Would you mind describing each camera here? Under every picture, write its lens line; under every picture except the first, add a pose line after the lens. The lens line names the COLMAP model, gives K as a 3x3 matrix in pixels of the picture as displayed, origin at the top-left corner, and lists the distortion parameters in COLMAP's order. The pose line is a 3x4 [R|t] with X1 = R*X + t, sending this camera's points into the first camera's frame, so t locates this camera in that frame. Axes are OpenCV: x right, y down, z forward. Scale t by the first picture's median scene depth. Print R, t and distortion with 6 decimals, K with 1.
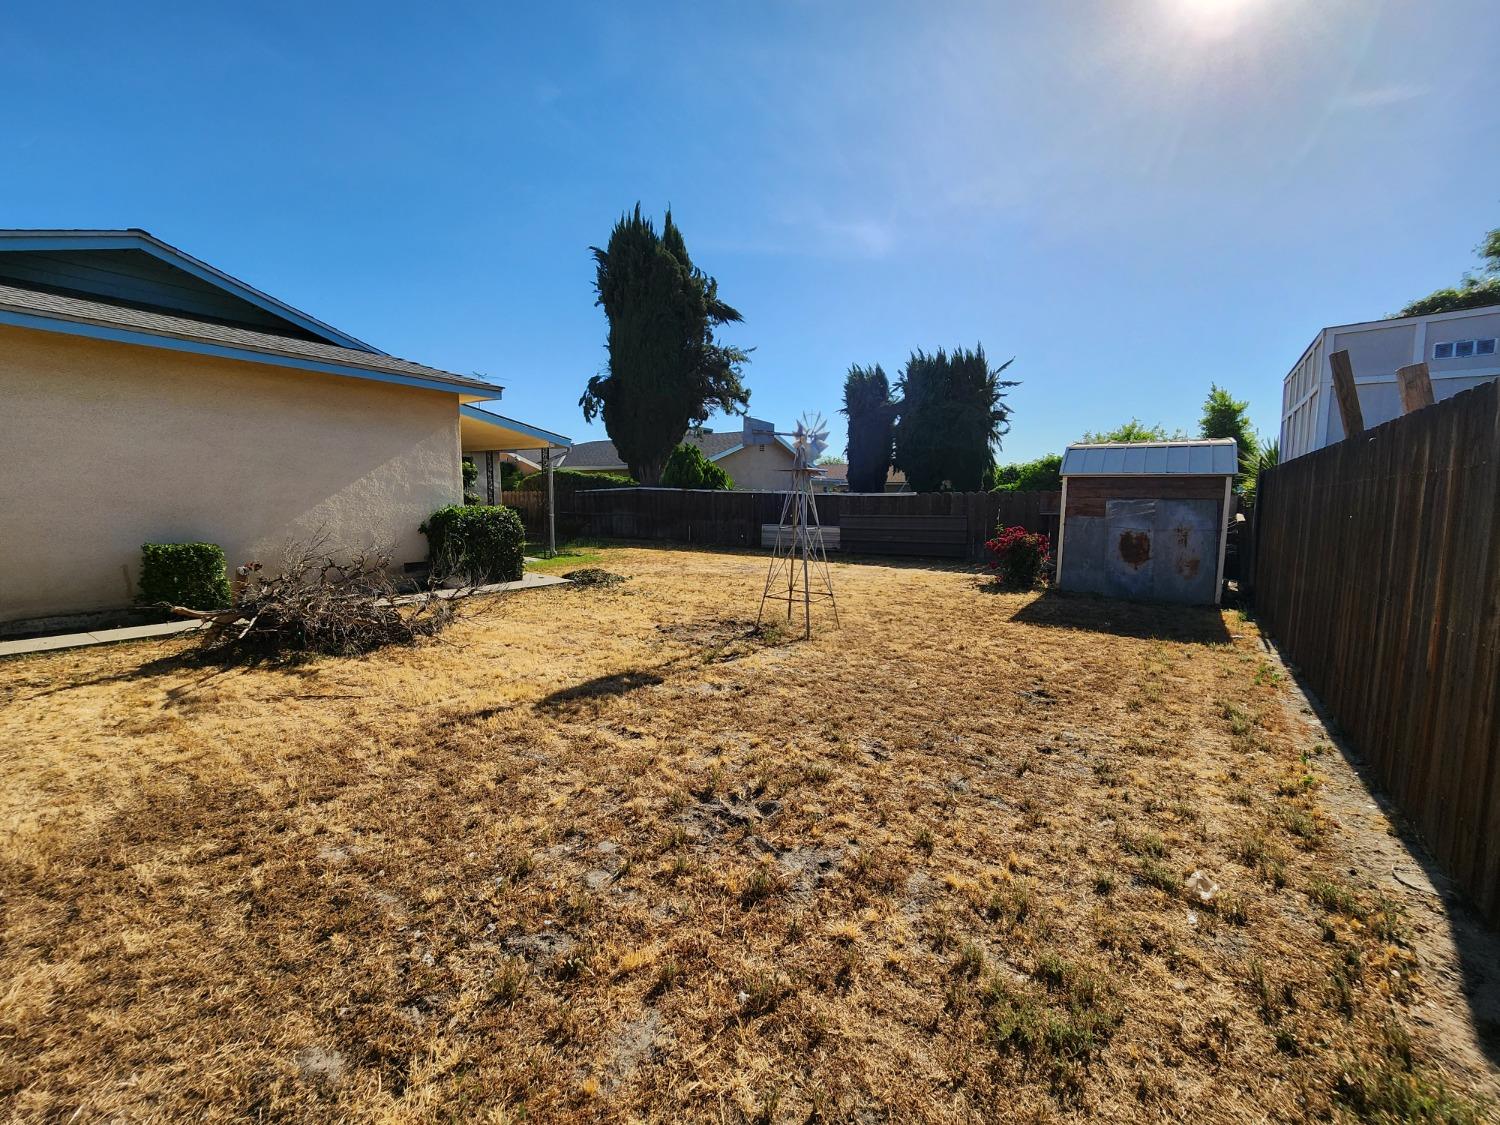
lens RADIAL K [[623.9, 0, 748.2], [0, 623.9, 562.6], [0, 0, 1]] dist [0.002435, -0.001453]
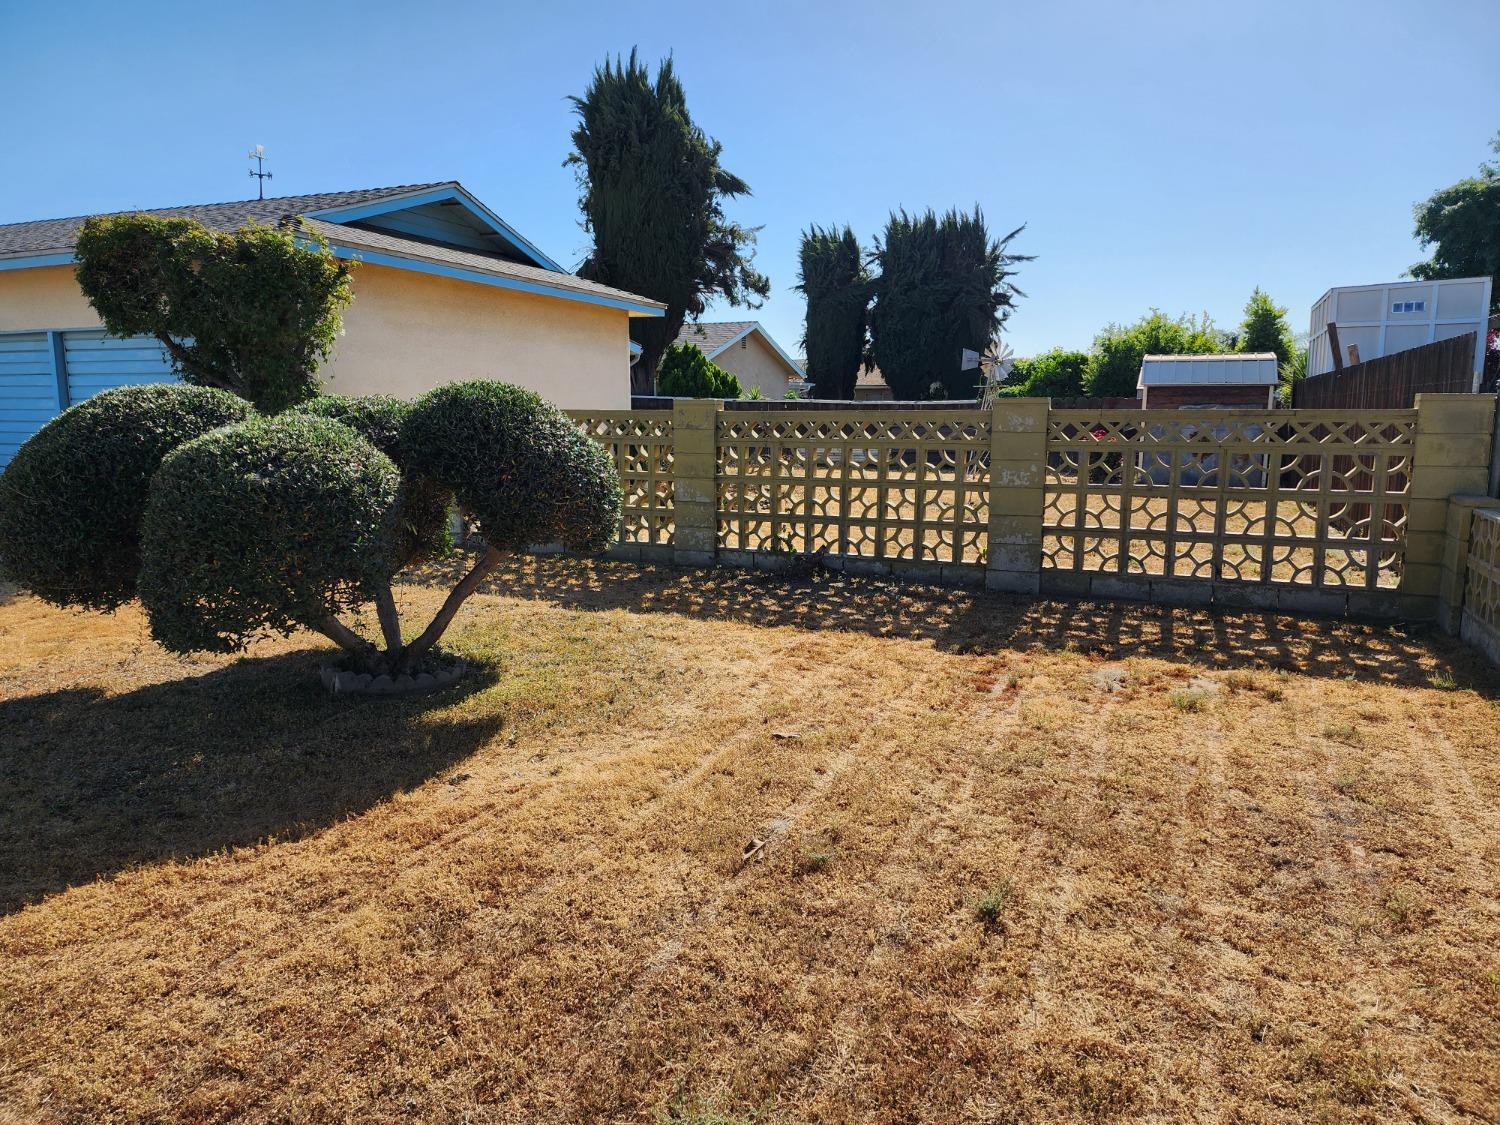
lens RADIAL K [[1011.1, 0, 750.6], [0, 1011.1, 560.1], [0, 0, 1]] dist [0.052013, -0.022645]
pose [[0.980096, -0.037846, 0.194883, -0.279577], [0.028532, 0.998323, 0.050378, 0.033205], [-0.196463, -0.043815, 0.979532, -0.344152]]
